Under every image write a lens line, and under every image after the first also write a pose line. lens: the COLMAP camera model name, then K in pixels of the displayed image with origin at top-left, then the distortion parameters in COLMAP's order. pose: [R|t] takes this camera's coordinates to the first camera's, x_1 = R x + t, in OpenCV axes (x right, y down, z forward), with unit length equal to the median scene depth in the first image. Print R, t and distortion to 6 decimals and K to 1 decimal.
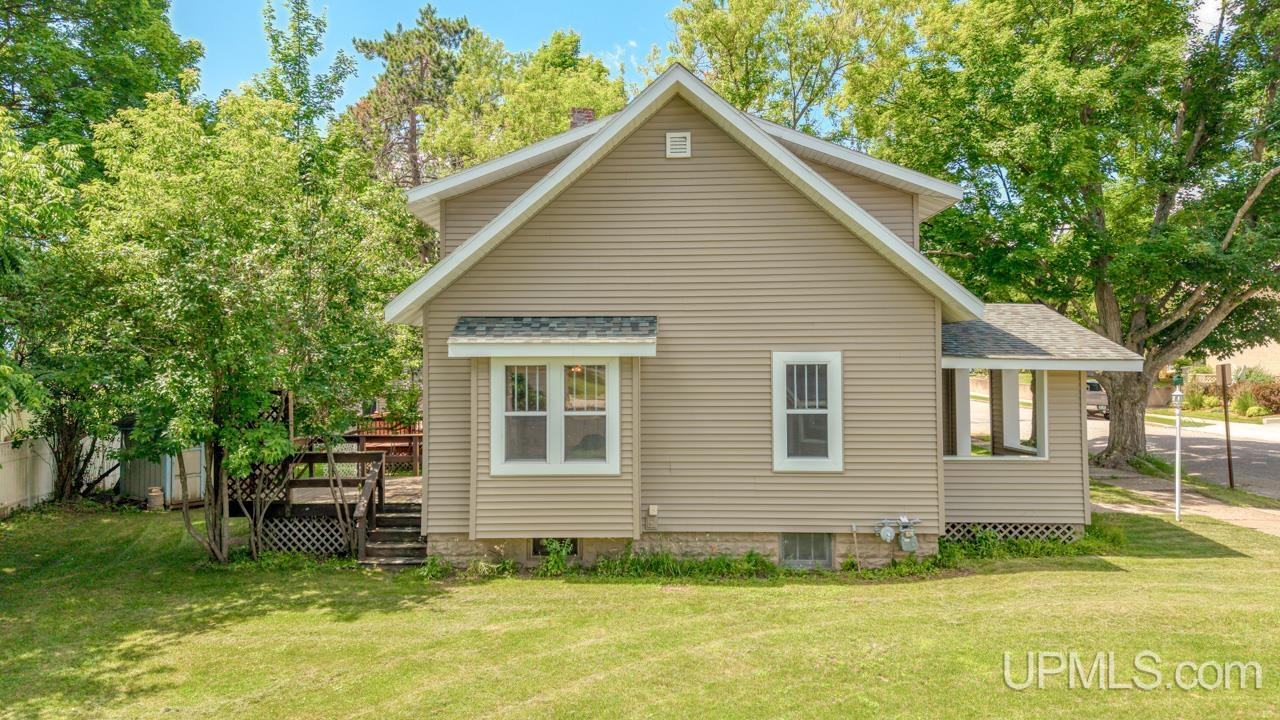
lens RADIAL K [[845.5, 0, 638.5], [0, 845.5, 365.8], [0, 0, 1]] dist [0.056417, -0.002332]
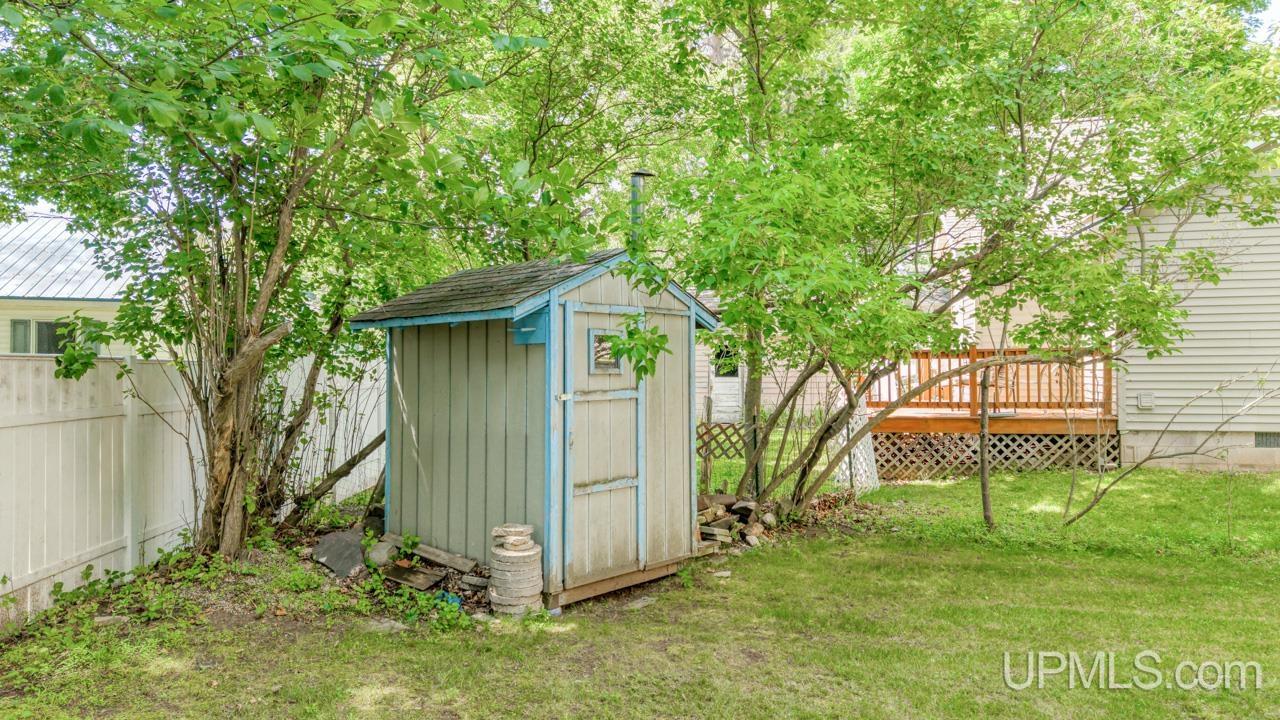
lens RADIAL K [[845.5, 0, 638.5], [0, 845.5, 365.8], [0, 0, 1]] dist [0.056417, -0.002332]
pose [[0.983426, 0.005502, -0.181227, -0.509535], [-0.005518, 0.999985, 0.000415, 0.095960], [0.181227, 0.000592, 0.983441, 0.797207]]
